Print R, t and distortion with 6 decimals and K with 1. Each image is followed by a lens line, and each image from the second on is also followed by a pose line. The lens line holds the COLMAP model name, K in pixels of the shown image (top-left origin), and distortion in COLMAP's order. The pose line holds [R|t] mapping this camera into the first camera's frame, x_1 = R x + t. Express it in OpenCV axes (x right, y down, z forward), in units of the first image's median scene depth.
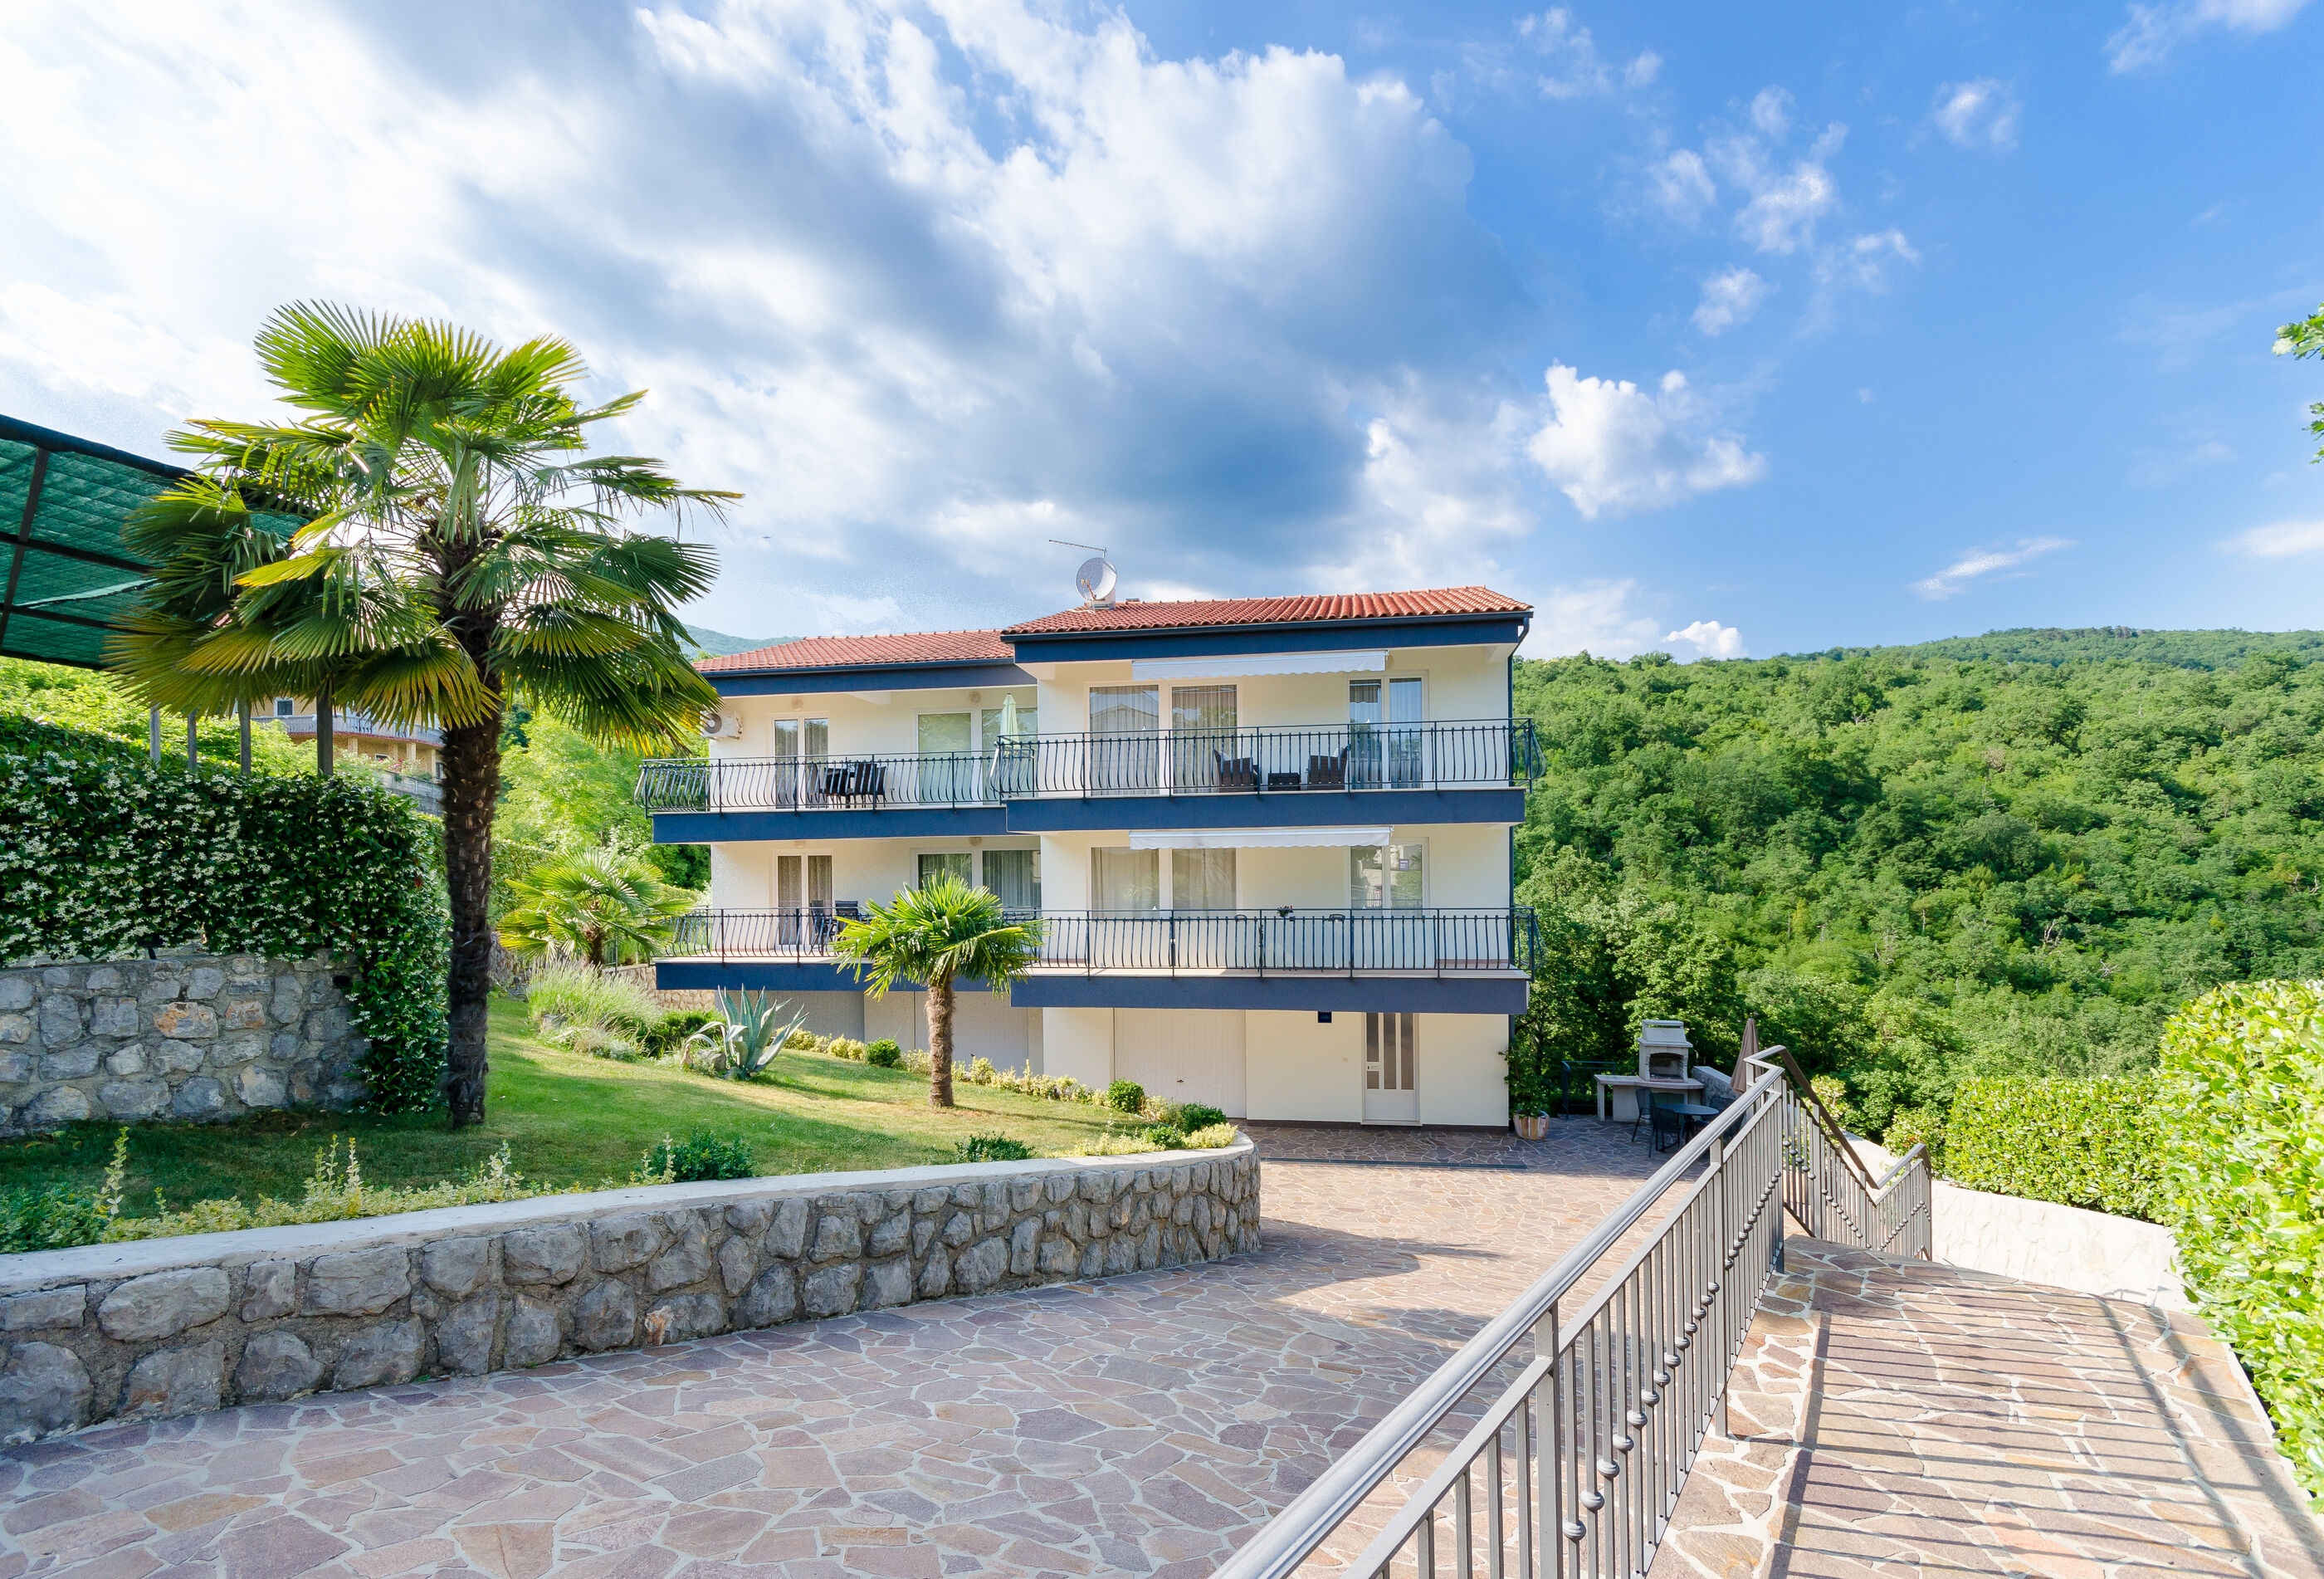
lens RADIAL K [[1134.2, 0, 1225.0], [0, 1134.2, 890.4], [0, 0, 1]] dist [0.019230, -0.002220]
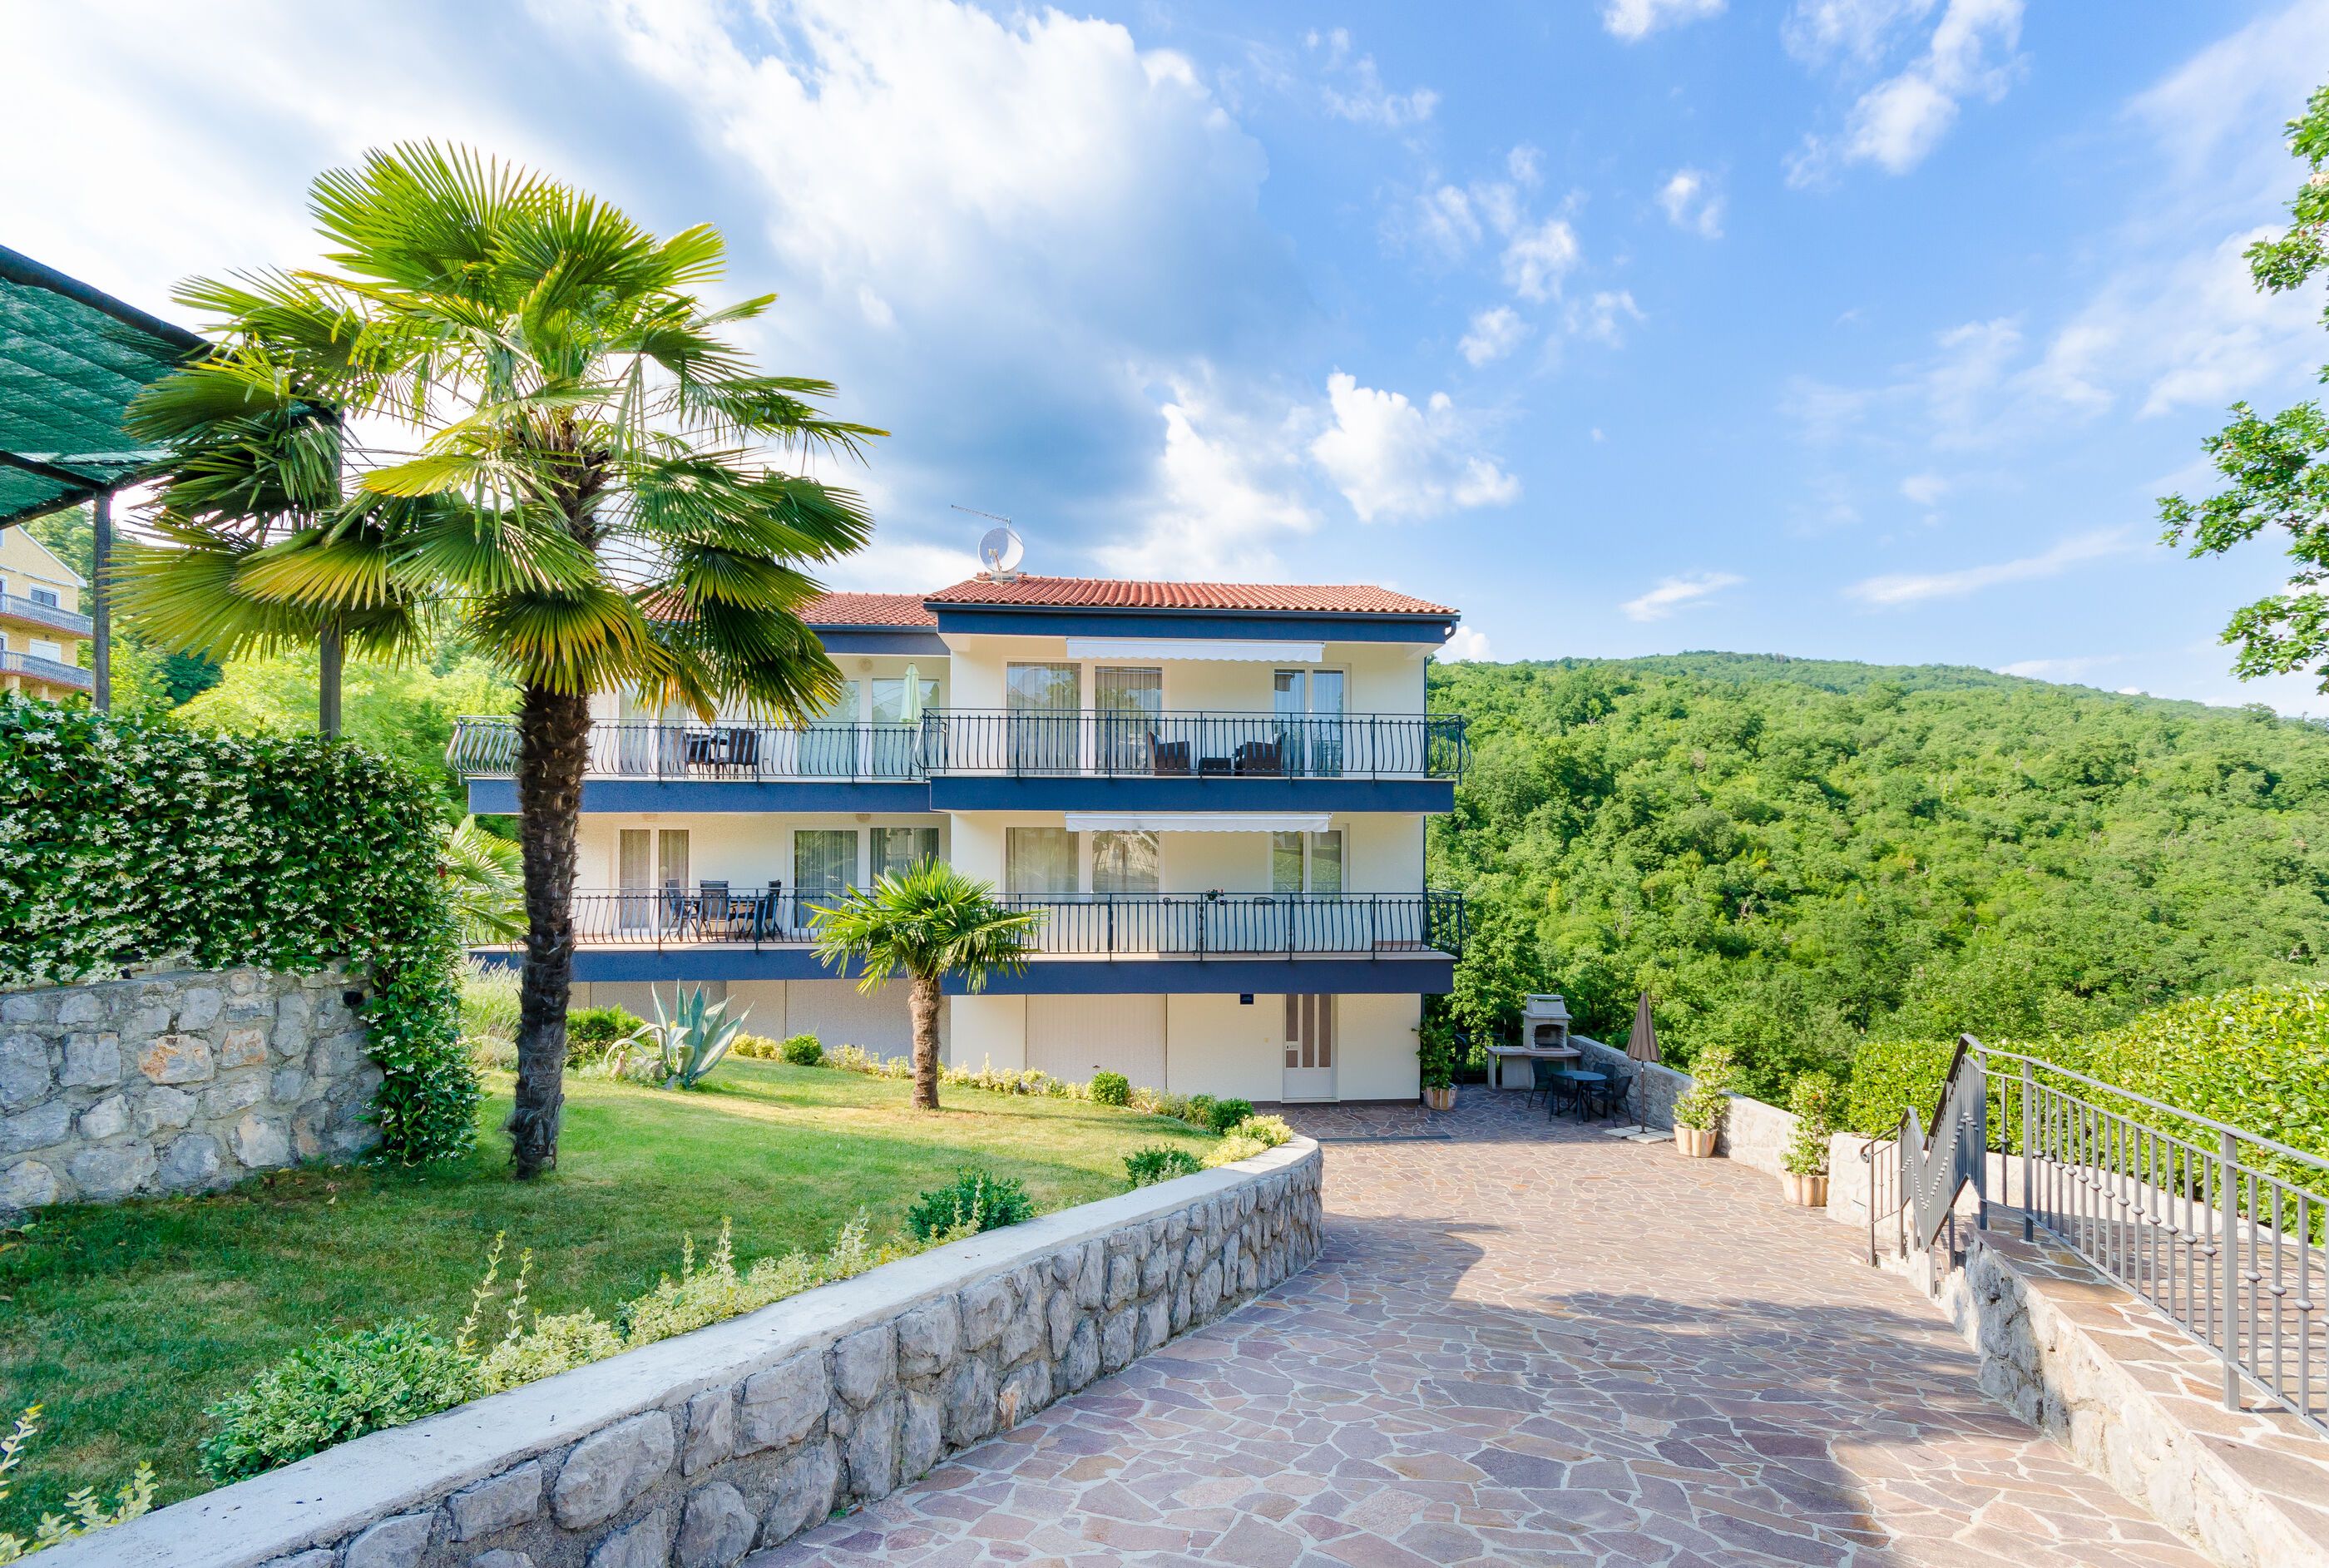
lens RADIAL K [[1100.1, 0, 1290.2], [0, 1100.1, 850.3], [0, 0, 1]] dist [0.021192, -0.000350]
pose [[0.968960, 0.011126, 0.246967, -0.048018], [-0.007359, 0.999842, -0.016170, -0.002138], [-0.247108, 0.013851, 0.968889, 0.013575]]
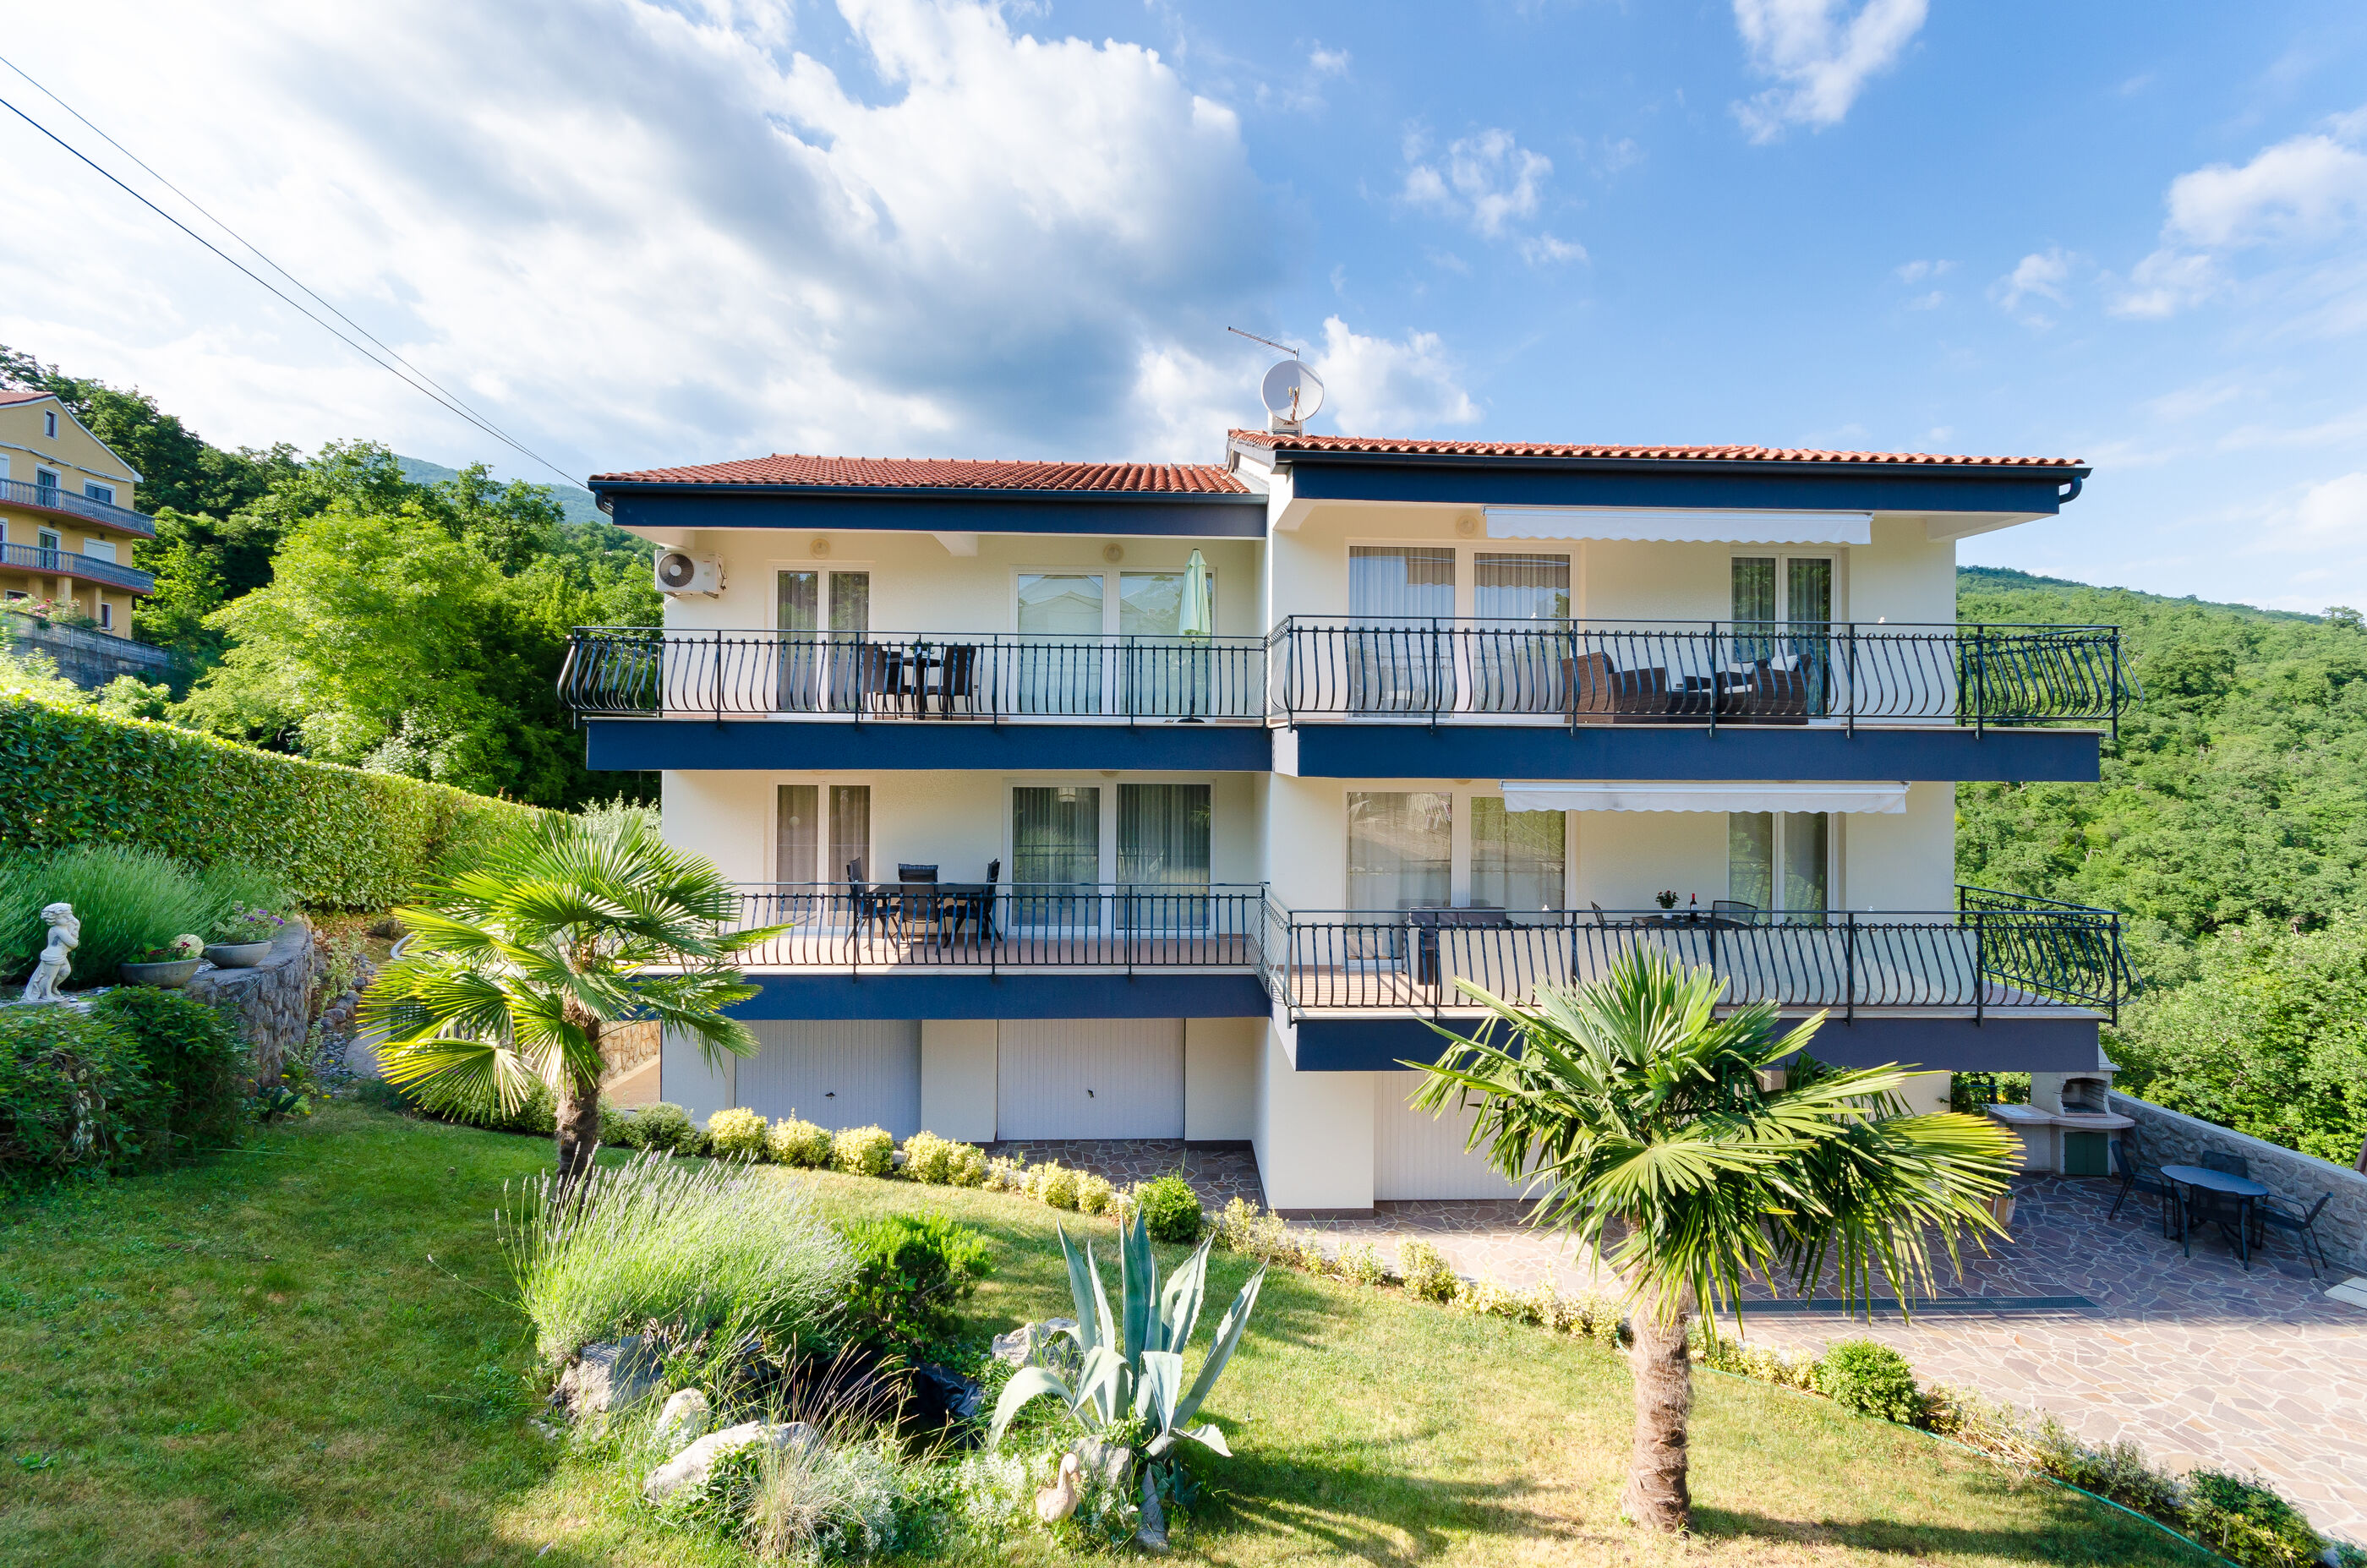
lens RADIAL K [[1112.9, 0, 1230.9], [0, 1112.9, 751.2], [0, 0, 1]] dist [0.003811, 0.001150]
pose [[0.980733, 0.019203, 0.194406, -0.124659], [-0.016203, 0.999724, -0.017012, -0.019832], [-0.194679, 0.013534, 0.980774, 0.157053]]
